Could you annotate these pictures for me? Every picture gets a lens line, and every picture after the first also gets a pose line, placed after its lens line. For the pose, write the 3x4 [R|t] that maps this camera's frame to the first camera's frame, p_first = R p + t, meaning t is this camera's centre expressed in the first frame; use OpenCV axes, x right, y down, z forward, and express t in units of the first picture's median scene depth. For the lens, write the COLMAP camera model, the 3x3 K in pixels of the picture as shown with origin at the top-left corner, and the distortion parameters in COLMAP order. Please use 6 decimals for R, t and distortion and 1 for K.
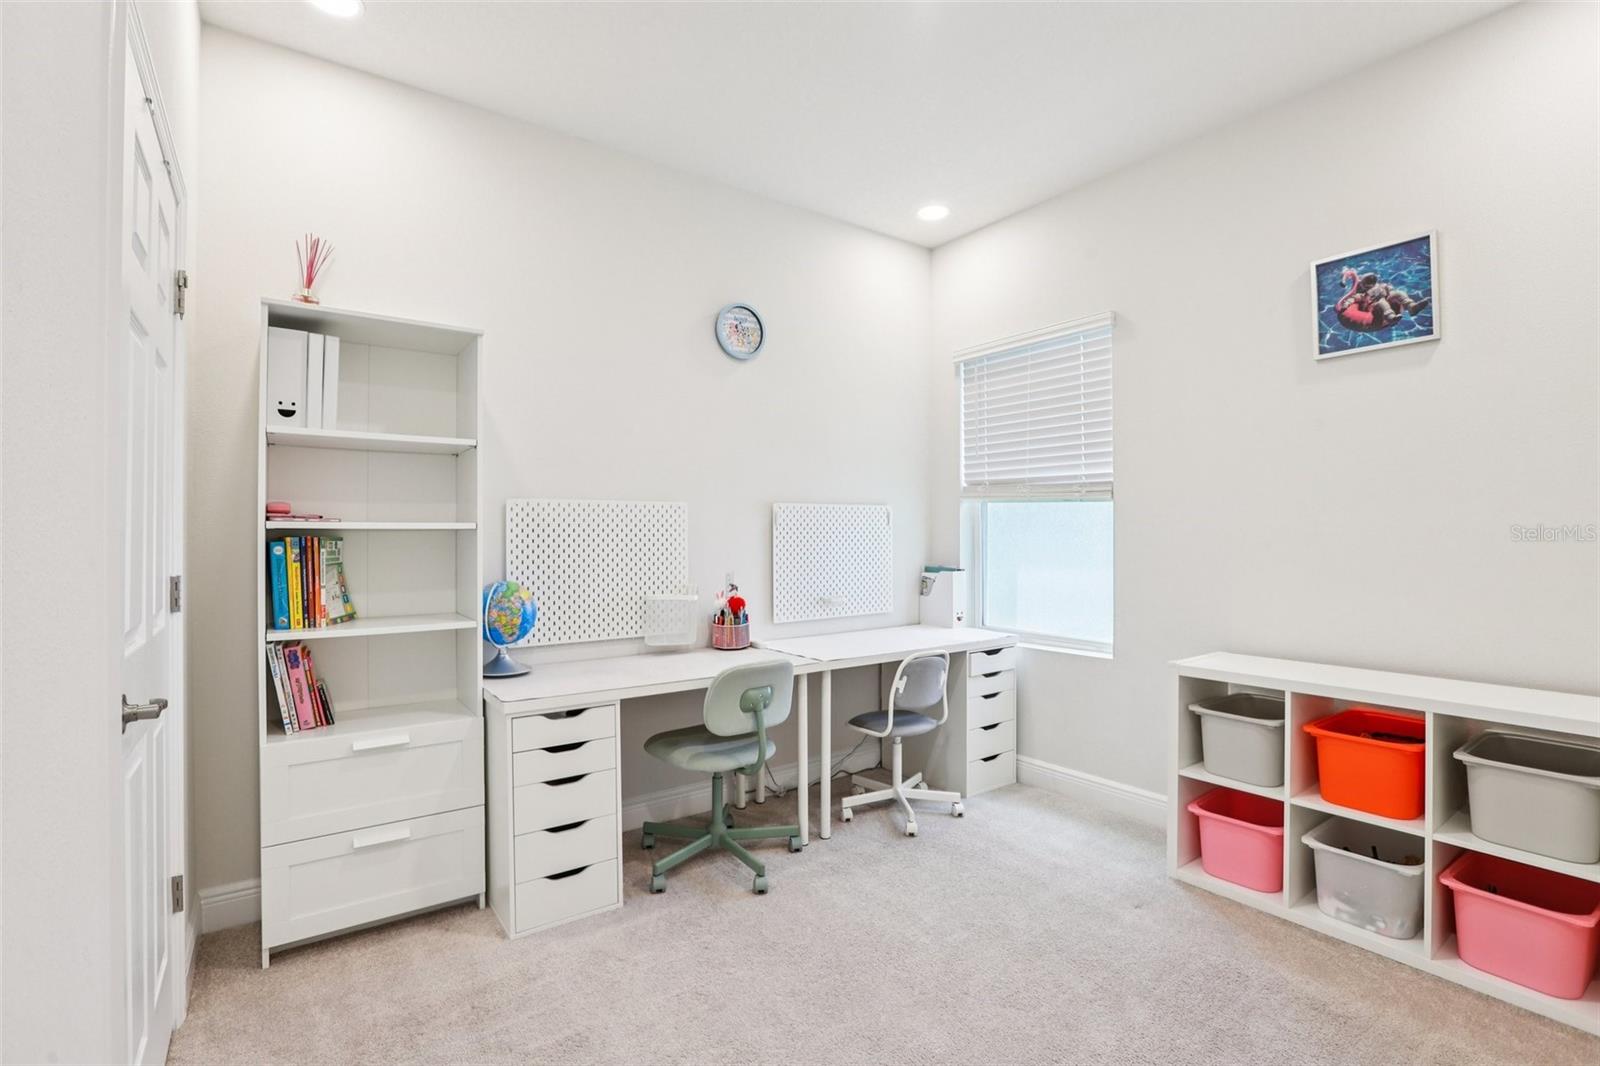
lens RADIAL K [[735.9, 0, 803.7], [0, 735.9, 535.8], [0, 0, 1]] dist [-0.058344, 0.028292]
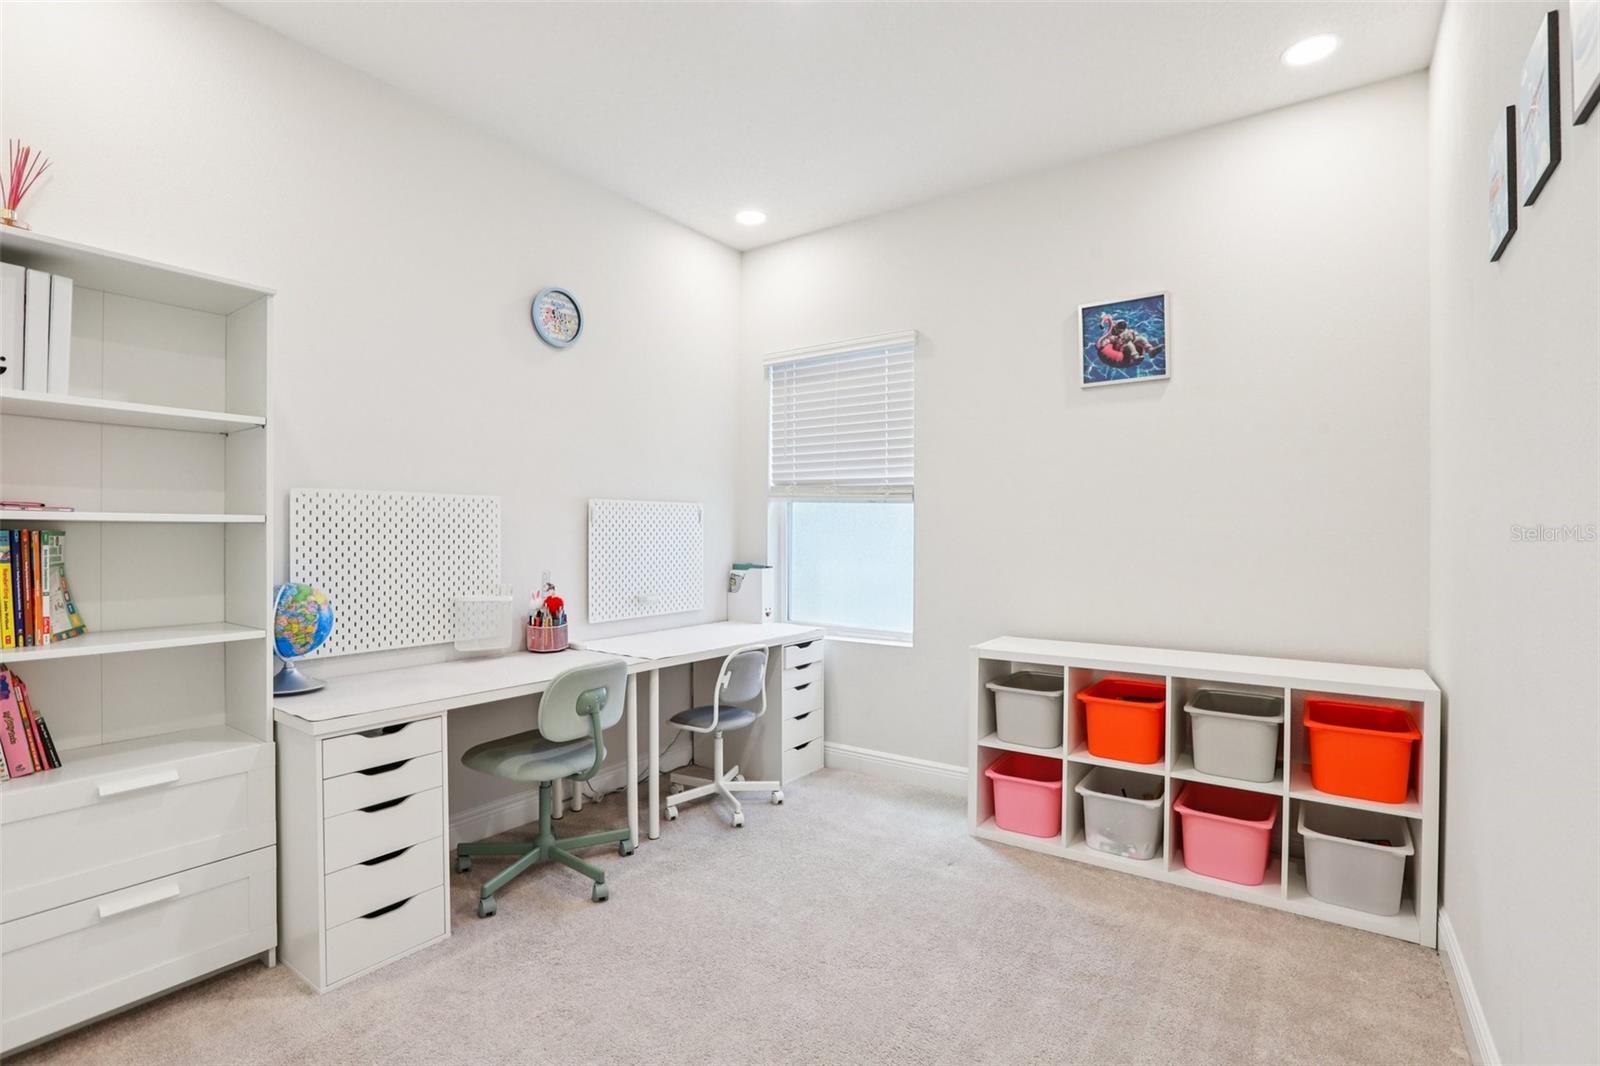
lens RADIAL K [[746.3, 0, 798.5], [0, 746.3, 537.4], [0, 0, 1]] dist [-0.049147, 0.018891]
pose [[0.946917, 0.004043, 0.321454, -0.126721], [-0.005474, 0.999979, 0.003548, 0.001481], [-0.321433, -0.005119, 0.946919, -0.012606]]
